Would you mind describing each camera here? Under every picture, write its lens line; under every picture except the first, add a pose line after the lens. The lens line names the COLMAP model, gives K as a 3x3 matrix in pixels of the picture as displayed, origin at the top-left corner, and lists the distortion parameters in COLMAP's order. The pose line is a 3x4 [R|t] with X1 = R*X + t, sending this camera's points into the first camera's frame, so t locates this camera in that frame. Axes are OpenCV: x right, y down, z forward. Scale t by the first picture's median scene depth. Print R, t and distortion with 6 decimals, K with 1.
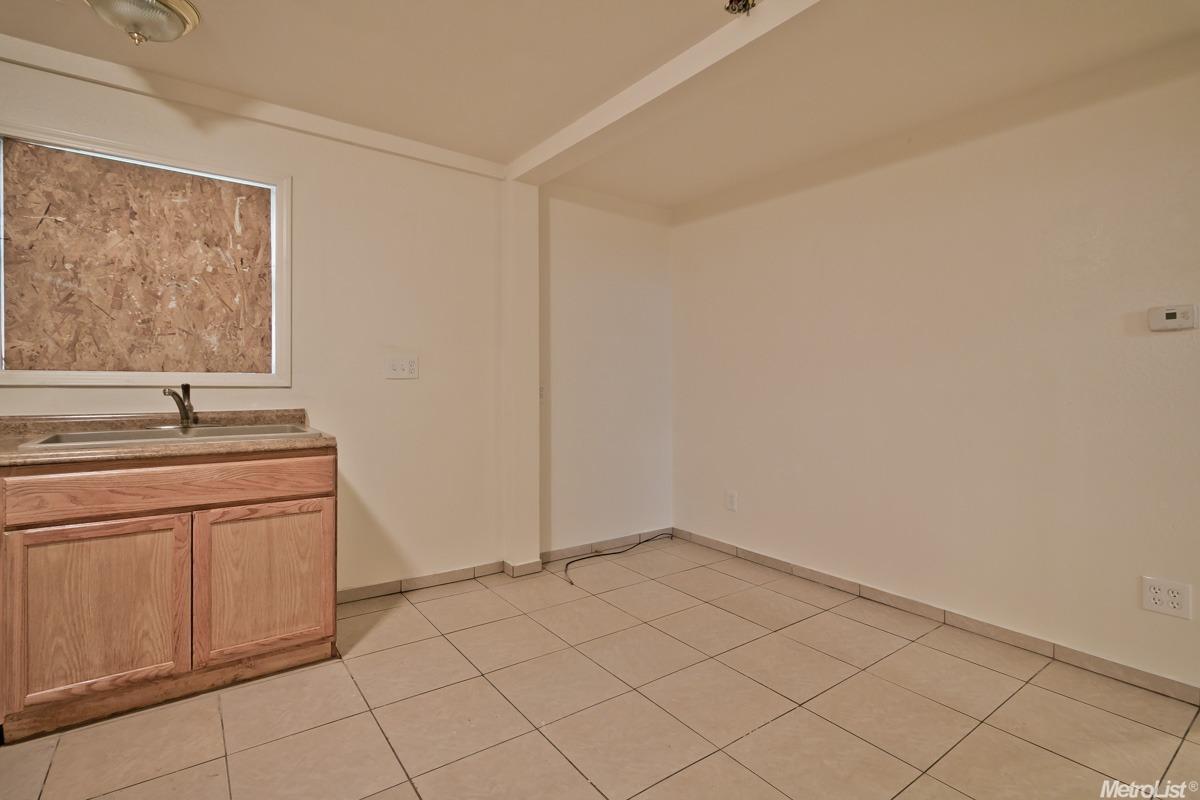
lens RADIAL K [[566.8, 0, 613.3], [0, 566.8, 384.2], [0, 0, 1]] dist [-0.000909, -0.000348]
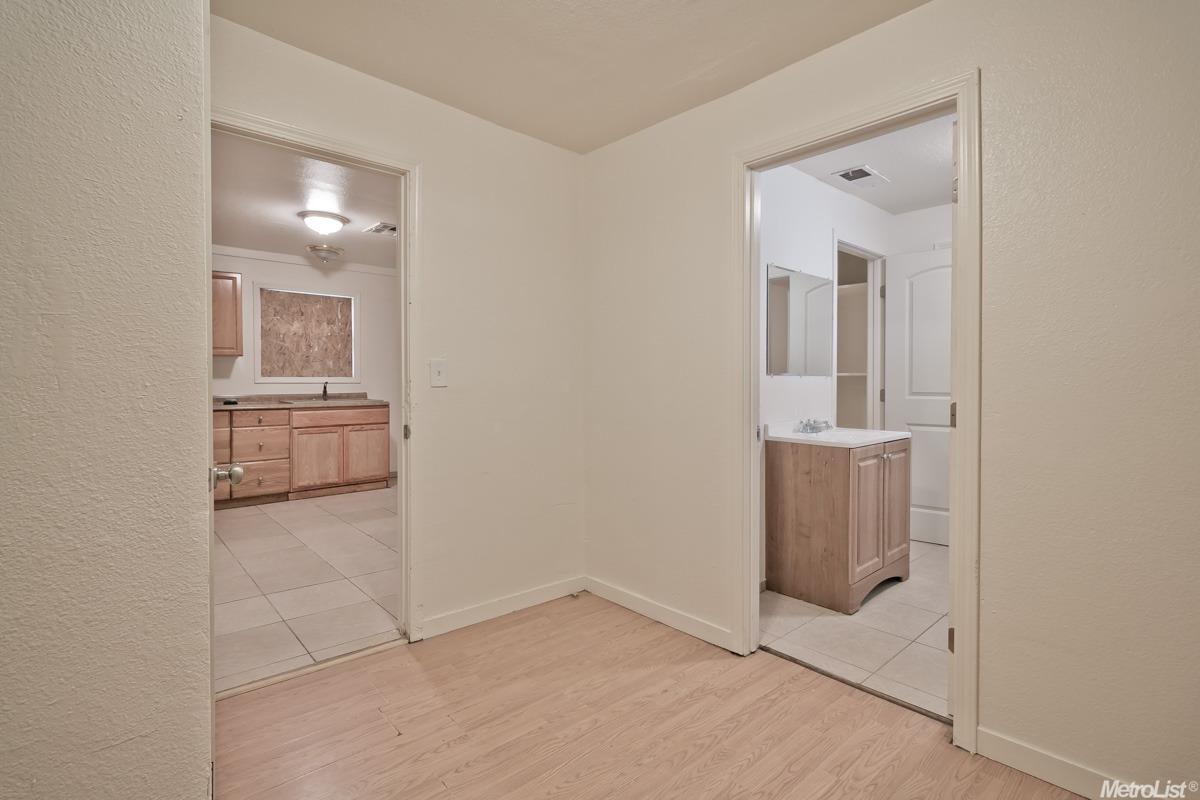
lens RADIAL K [[561.8, 0, 603.2], [0, 561.8, 371.4], [0, 0, 1]] dist [-0.002450, -0.000379]
pose [[0.996268, -0.006783, 0.086050, 0.259876], [0.008292, 0.999818, -0.017190, 0.006908], [-0.085918, 0.017840, 0.996143, -1.593929]]
